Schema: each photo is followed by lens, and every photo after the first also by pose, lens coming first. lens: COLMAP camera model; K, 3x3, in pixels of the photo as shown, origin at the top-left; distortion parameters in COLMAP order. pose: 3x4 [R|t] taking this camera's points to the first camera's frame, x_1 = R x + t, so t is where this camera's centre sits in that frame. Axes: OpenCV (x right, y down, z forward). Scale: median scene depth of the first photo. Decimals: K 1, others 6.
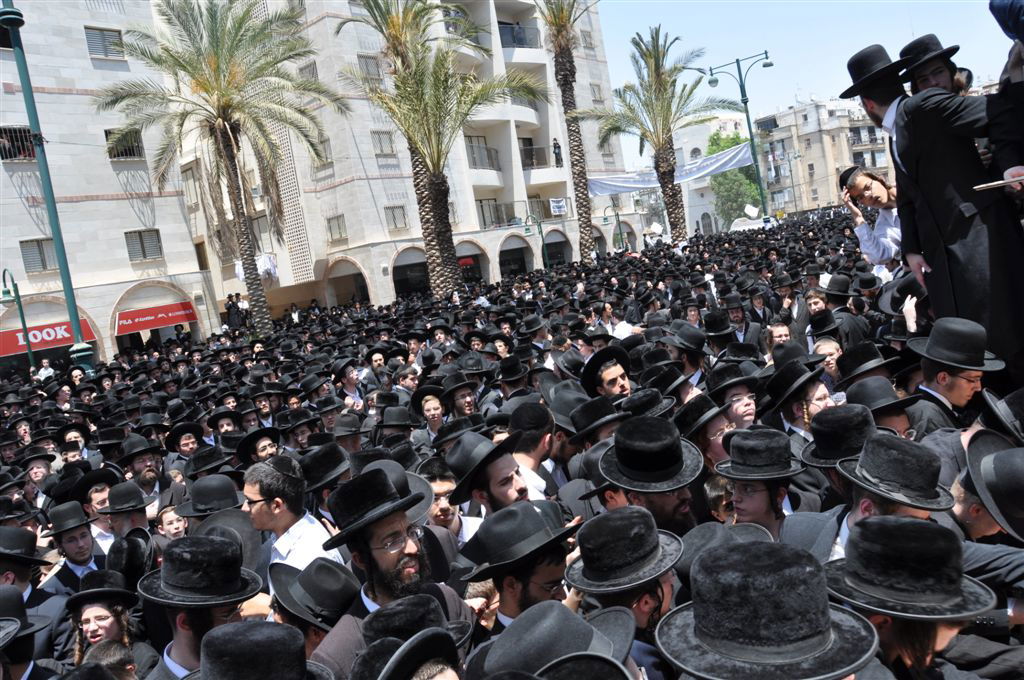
lens RADIAL K [[802.4, 0, 519.8], [0, 802.4, 343.3], [0, 0, 1]] dist [-0.145322, 0.091093]
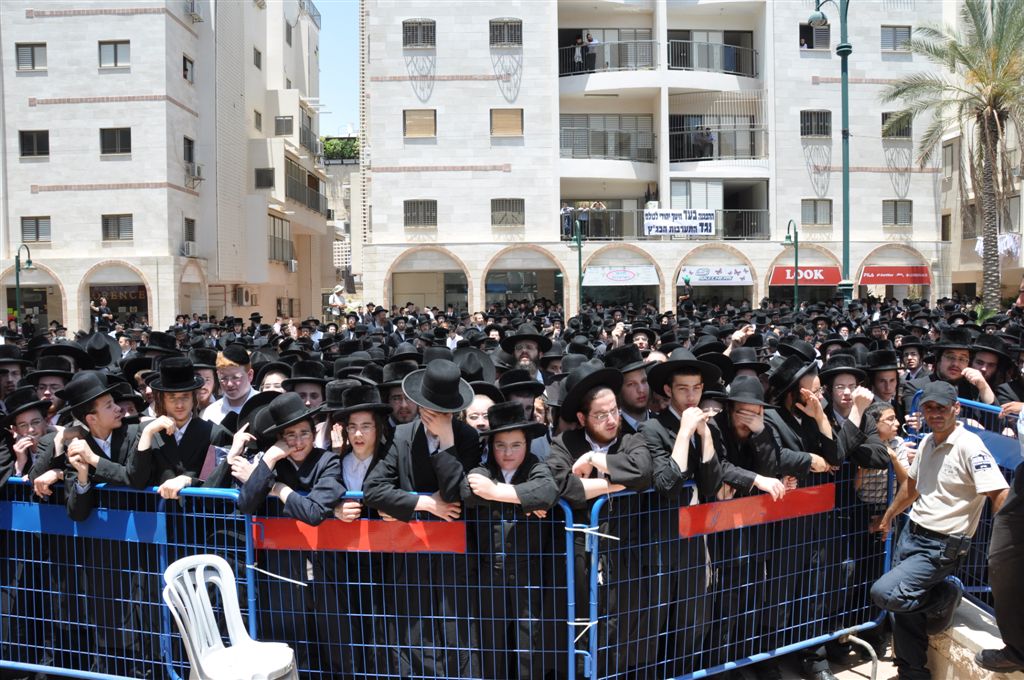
lens RADIAL K [[796.0, 0, 504.6], [0, 796.0, 340.8], [0, 0, 1]] dist [-0.159050, 0.117124]
pose [[0.625069, 0.211071, -0.751491, 0.058833], [-0.172325, 0.976307, 0.130880, 0.012803], [0.761310, 0.047691, 0.646632, -0.196231]]
